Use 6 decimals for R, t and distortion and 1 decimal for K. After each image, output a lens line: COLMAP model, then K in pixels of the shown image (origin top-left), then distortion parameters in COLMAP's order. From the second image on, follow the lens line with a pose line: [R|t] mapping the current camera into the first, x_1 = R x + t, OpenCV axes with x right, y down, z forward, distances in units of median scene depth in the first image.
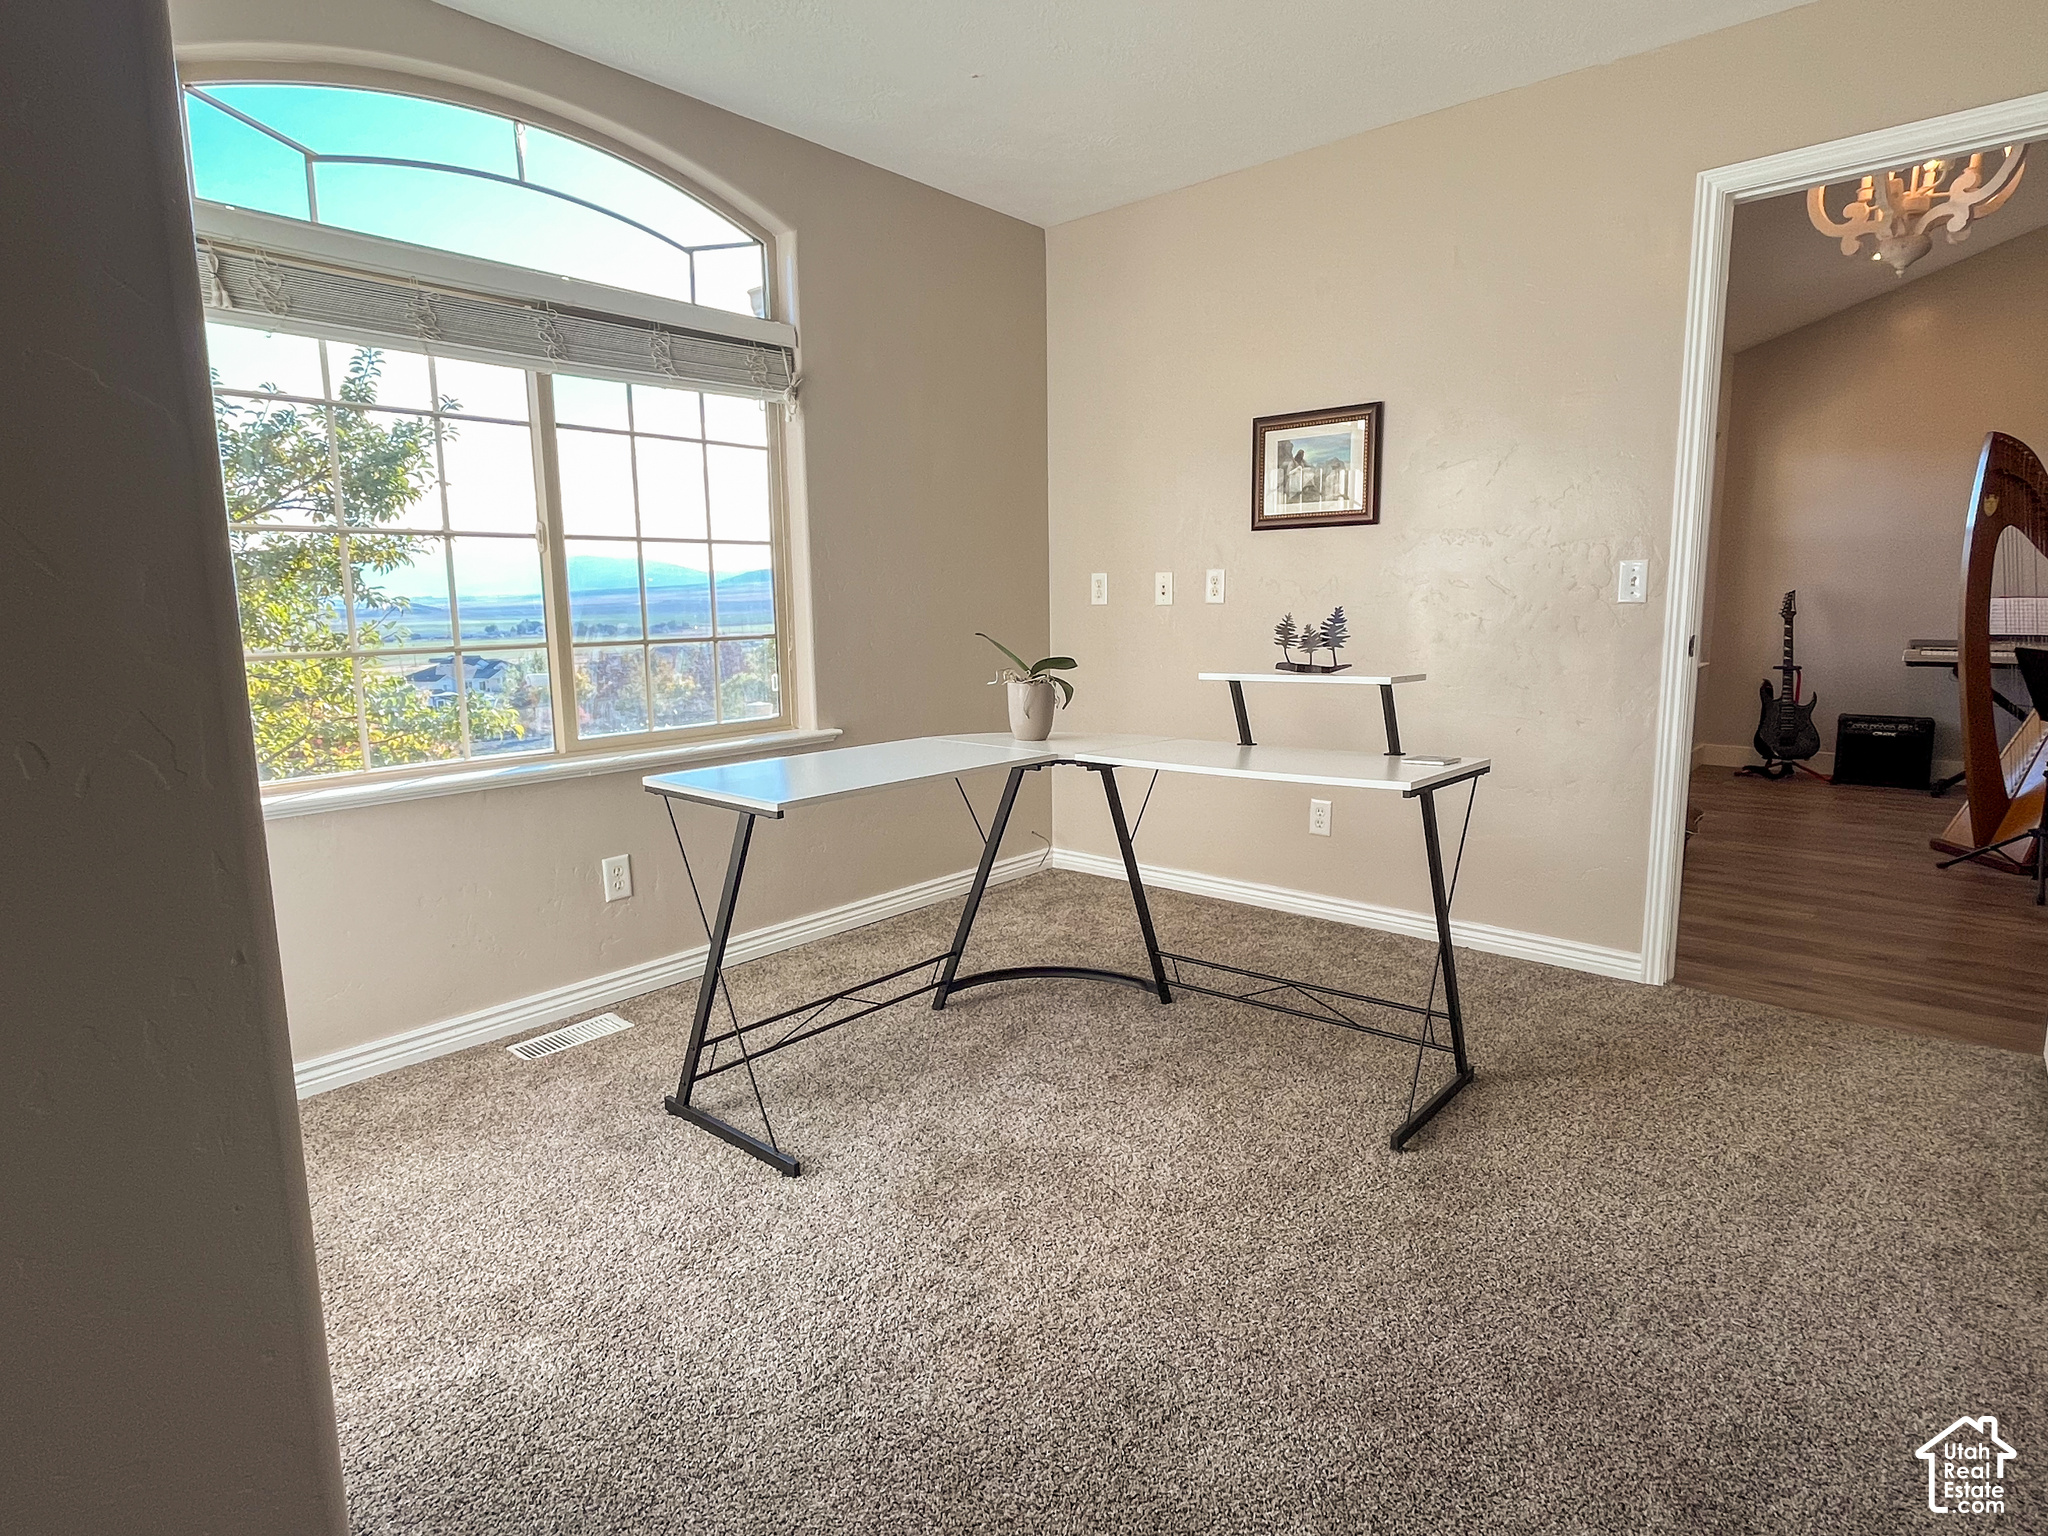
lens RADIAL K [[1082.8, 0, 1023.8], [0, 1082.8, 767.4], [0, 0, 1]] dist [-0.000434, -0.000501]
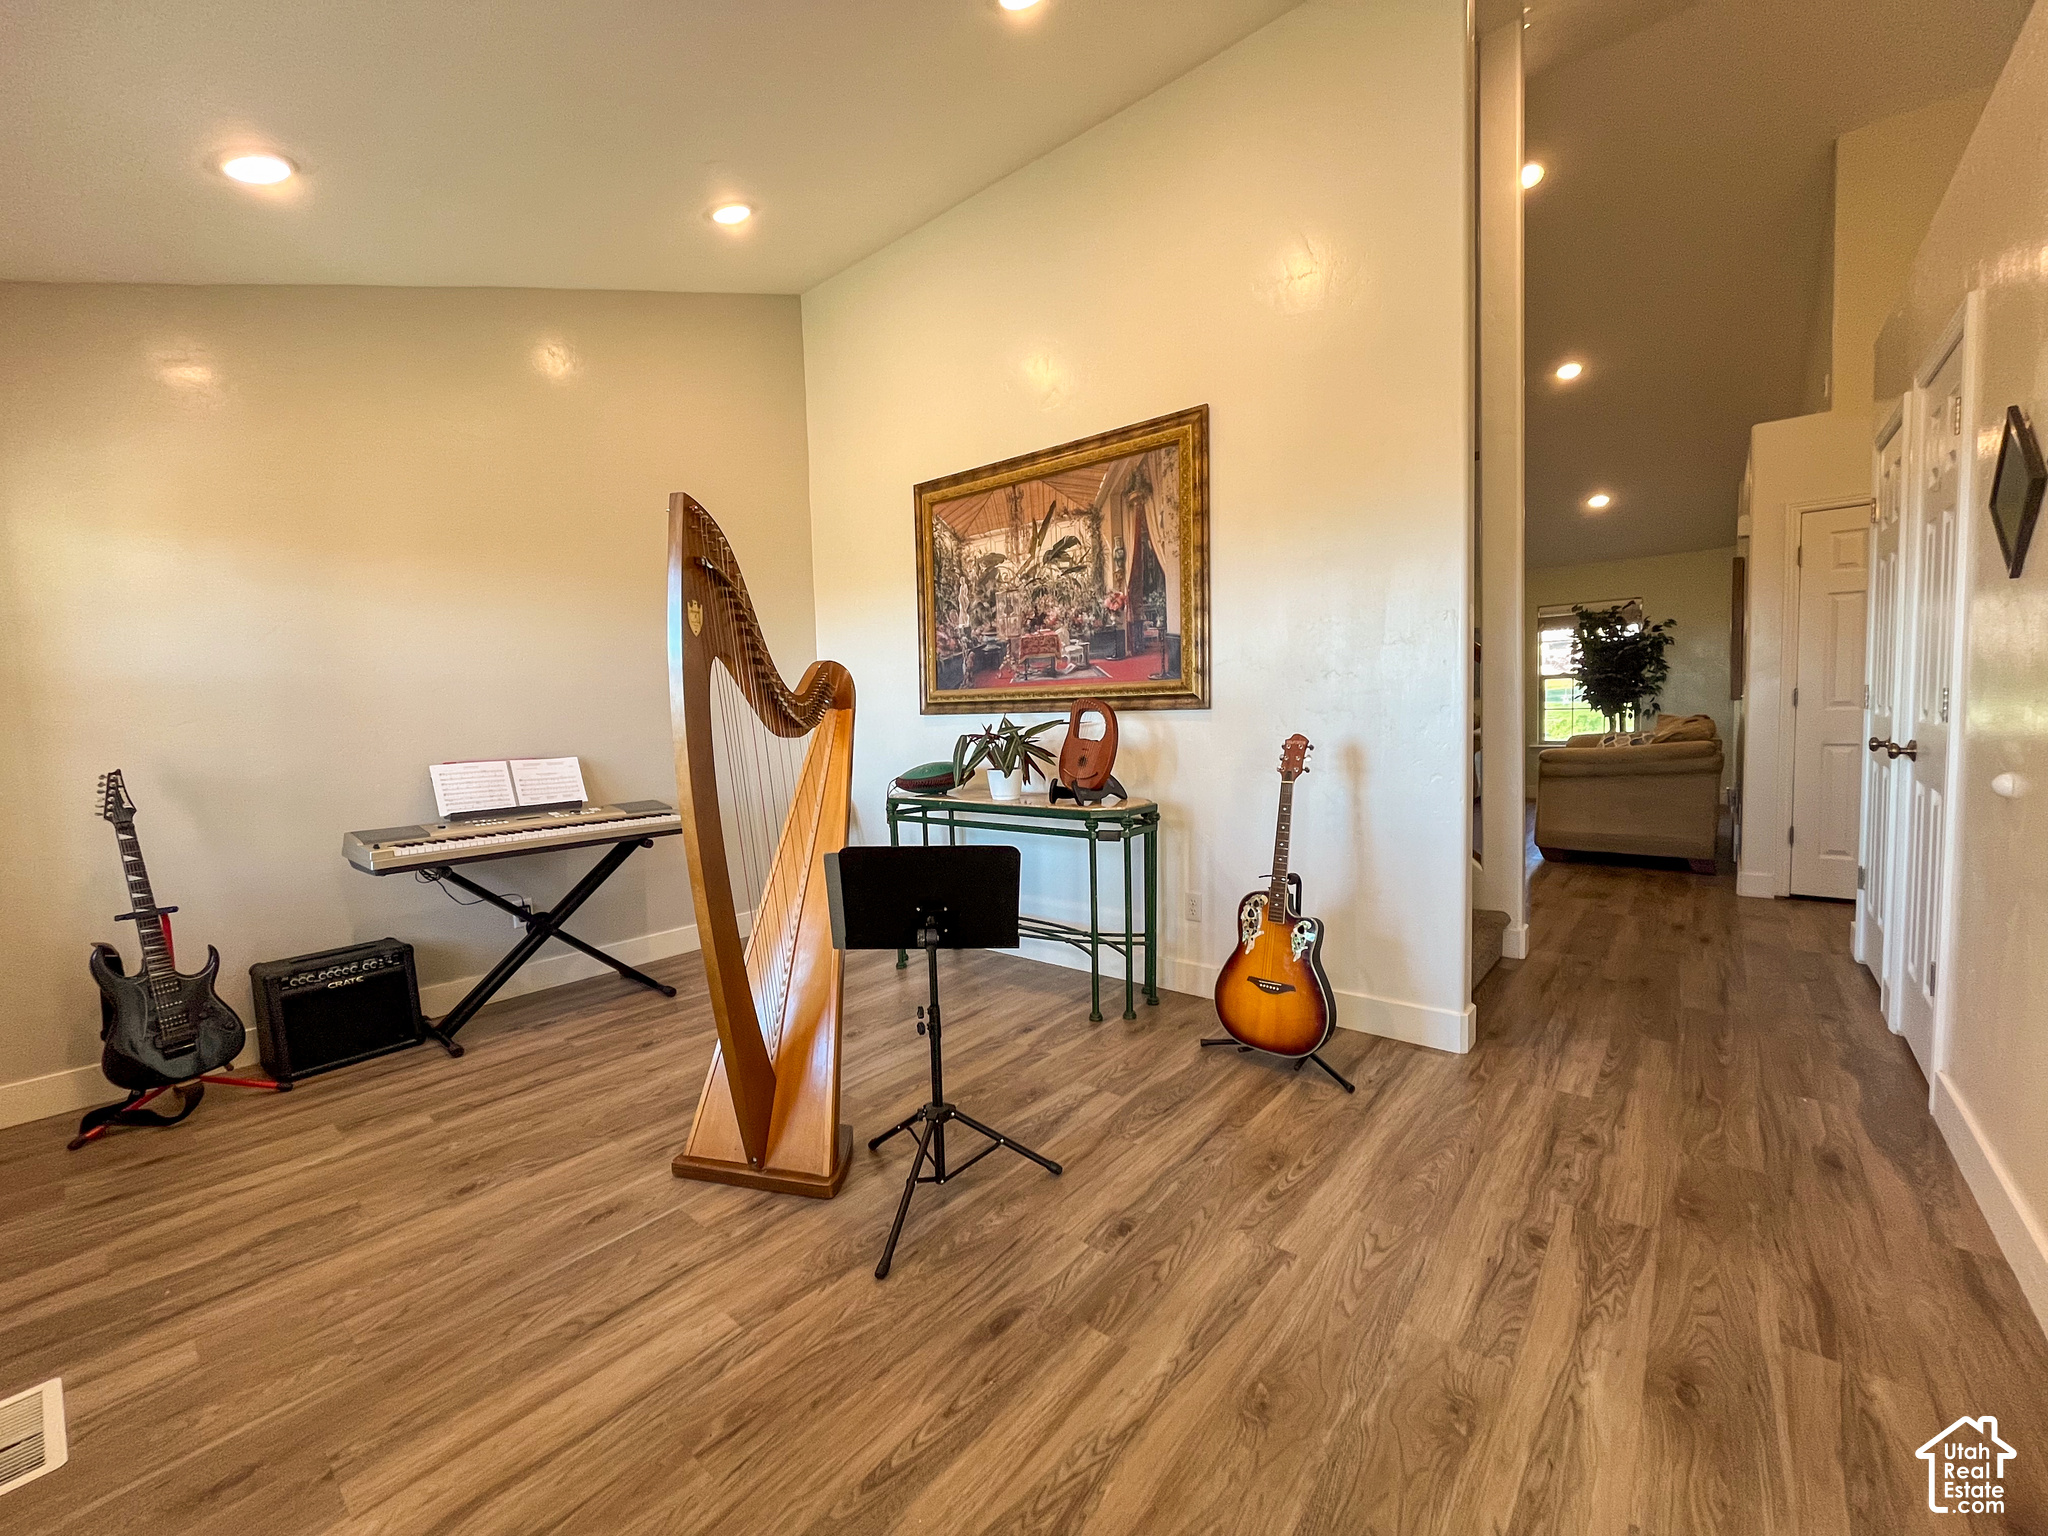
lens RADIAL K [[829.7, 0, 1028.5], [0, 829.7, 754.3], [0, 0, 1]] dist [-0.008555, 0.001472]
pose [[-0.030764, -0.049159, 0.998317, 0.294014], [0.190798, 0.980135, 0.054143, -0.107358], [-0.981147, 0.192142, -0.020773, 0.568959]]
